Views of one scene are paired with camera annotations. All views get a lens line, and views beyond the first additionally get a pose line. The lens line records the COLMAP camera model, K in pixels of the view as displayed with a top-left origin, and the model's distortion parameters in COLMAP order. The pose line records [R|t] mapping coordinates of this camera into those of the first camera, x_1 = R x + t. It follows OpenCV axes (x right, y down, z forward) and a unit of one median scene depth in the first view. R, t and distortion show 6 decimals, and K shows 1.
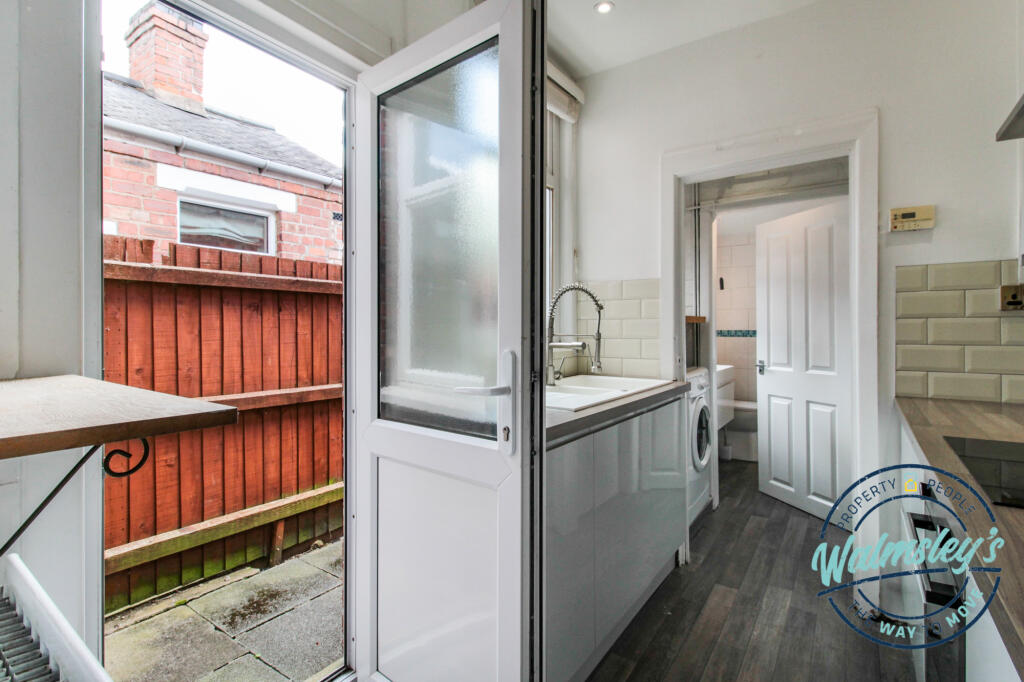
lens RADIAL K [[489.4, 0, 512.0], [0, 489.4, 341.0], [0, 0, 1]] dist [0.023131, -0.017995]
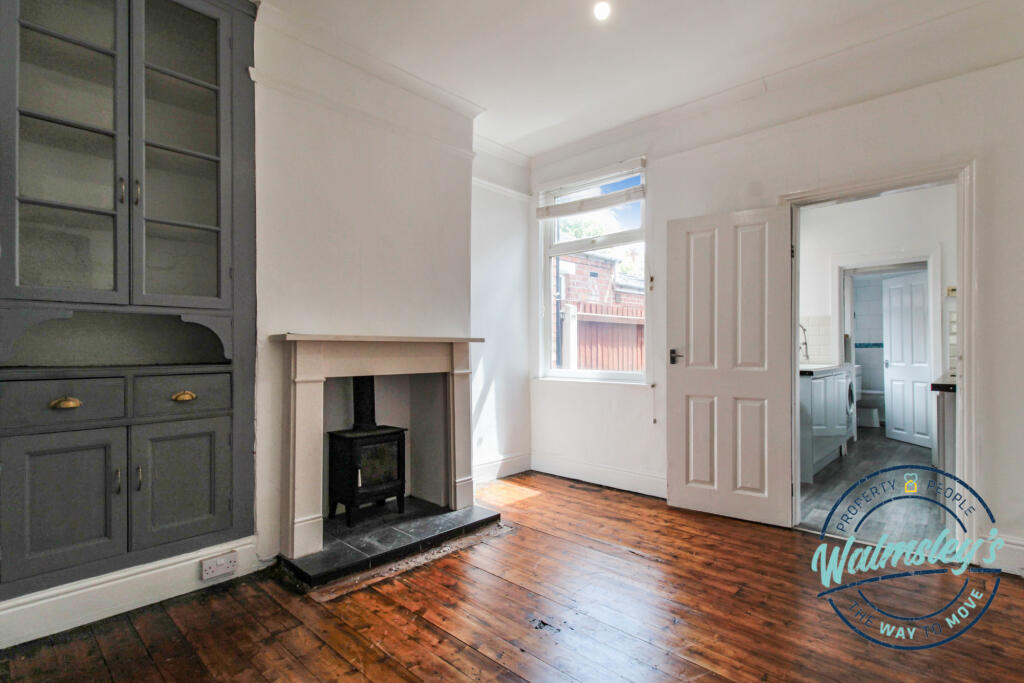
lens RADIAL K [[506.6, 0, 517.5], [0, 506.6, 352.2], [0, 0, 1]] dist [0.011225, -0.001653]
pose [[0.986085, -0.000149, -0.166242, -0.599439], [-0.003237, 0.999793, -0.020097, 0.064824], [0.166211, 0.020356, 0.985880, -1.243844]]
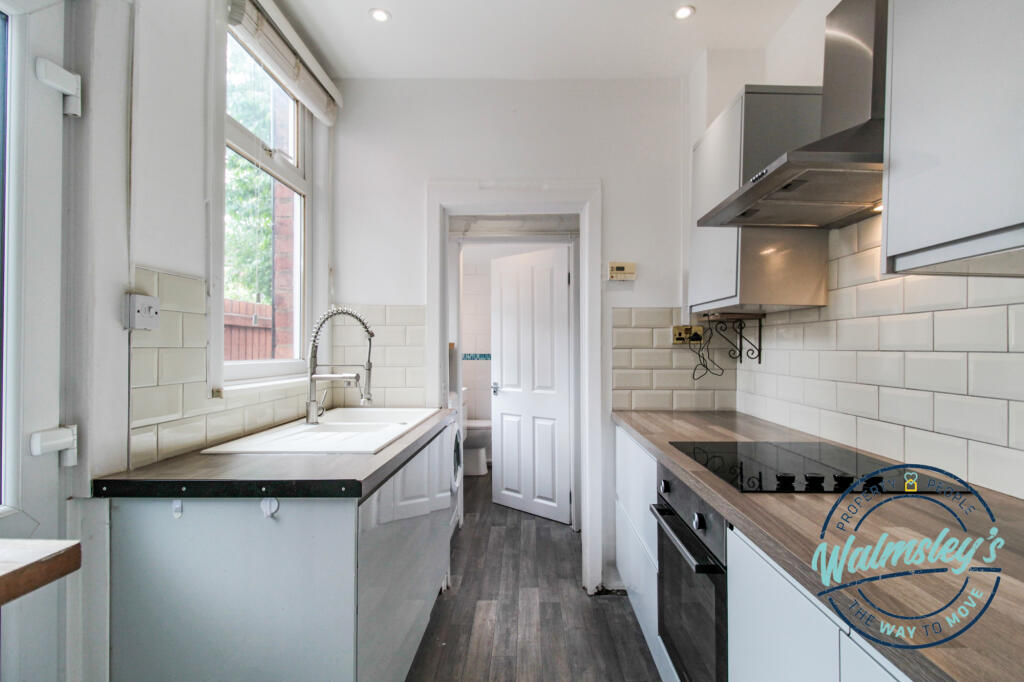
lens RADIAL K [[506.6, 0, 517.5], [0, 506.6, 351.7], [0, 0, 1]] dist [0.011225, -0.001653]
pose [[0.821473, -0.002402, 0.570242, -0.123600], [0.011343, 0.999862, -0.012128, -0.019414], [-0.570134, 0.016431, 0.821387, 0.055321]]
